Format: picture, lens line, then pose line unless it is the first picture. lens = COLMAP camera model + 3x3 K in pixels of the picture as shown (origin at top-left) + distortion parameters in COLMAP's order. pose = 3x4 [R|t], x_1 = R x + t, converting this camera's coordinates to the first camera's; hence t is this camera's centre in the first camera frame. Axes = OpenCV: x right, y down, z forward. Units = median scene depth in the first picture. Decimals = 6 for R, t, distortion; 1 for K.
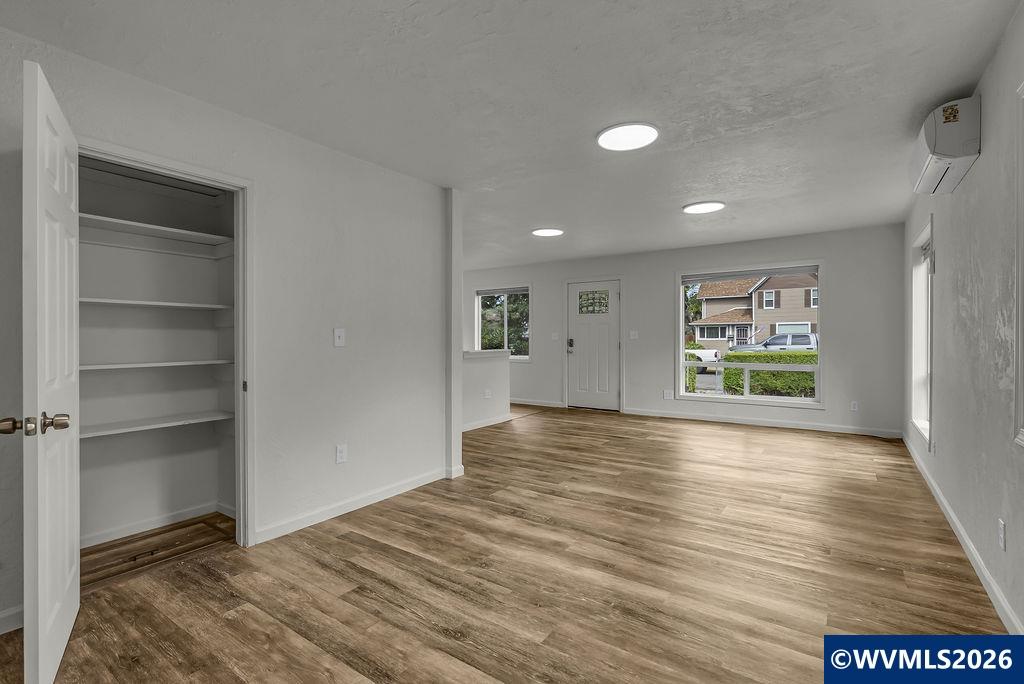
lens RADIAL K [[465.2, 0, 515.1], [0, 465.2, 342.2], [0, 0, 1]] dist [-0.012750, 0.000081]
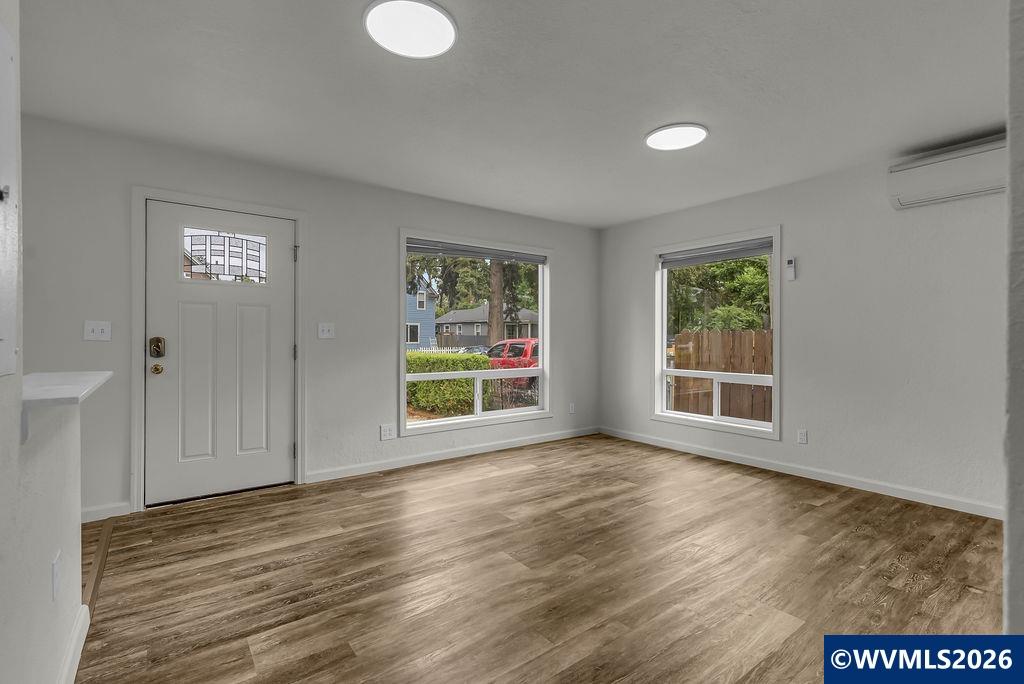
lens RADIAL K [[465.2, 0, 515.1], [0, 465.2, 342.2], [0, 0, 1]] dist [-0.012750, 0.000081]
pose [[0.312850, 0.001931, 0.949801, -0.202382], [-0.002018, 0.999997, -0.001368, -0.003004], [-0.949800, -0.001488, 0.312853, 0.704824]]
